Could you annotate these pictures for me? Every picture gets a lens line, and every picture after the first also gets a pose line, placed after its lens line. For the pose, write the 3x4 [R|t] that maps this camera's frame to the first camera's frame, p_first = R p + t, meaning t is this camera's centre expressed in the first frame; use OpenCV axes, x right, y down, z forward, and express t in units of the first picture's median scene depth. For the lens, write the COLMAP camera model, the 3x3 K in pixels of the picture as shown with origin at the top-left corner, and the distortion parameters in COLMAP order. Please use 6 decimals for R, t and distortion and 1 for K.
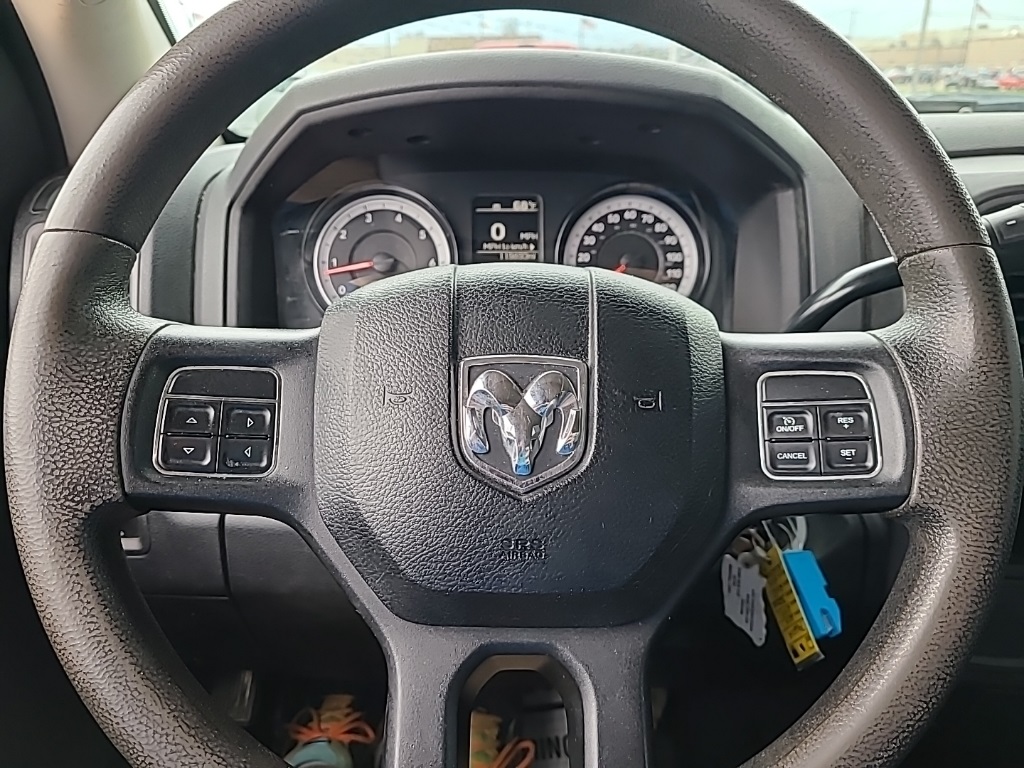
lens RADIAL K [[771.3, 0, 513.5], [0, 771.3, 379.3], [0, 0, 1]] dist [0.030297, -0.009615]
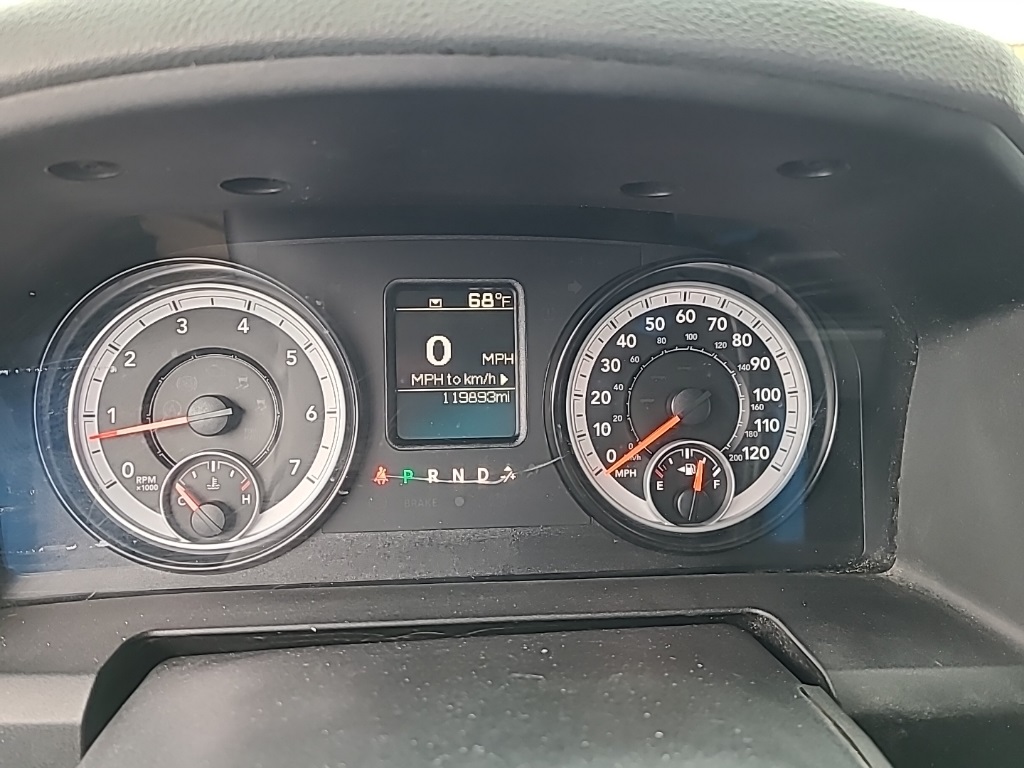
lens RADIAL K [[771.3, 0, 509.0], [0, 771.3, 388.4], [0, 0, 1]] dist [0.030297, -0.009615]
pose [[0.996777, -0.014924, 0.078824, -0.013975], [0.014467, 0.999875, 0.006361, -0.168357], [-0.078909, -0.005200, 0.996868, 0.476315]]
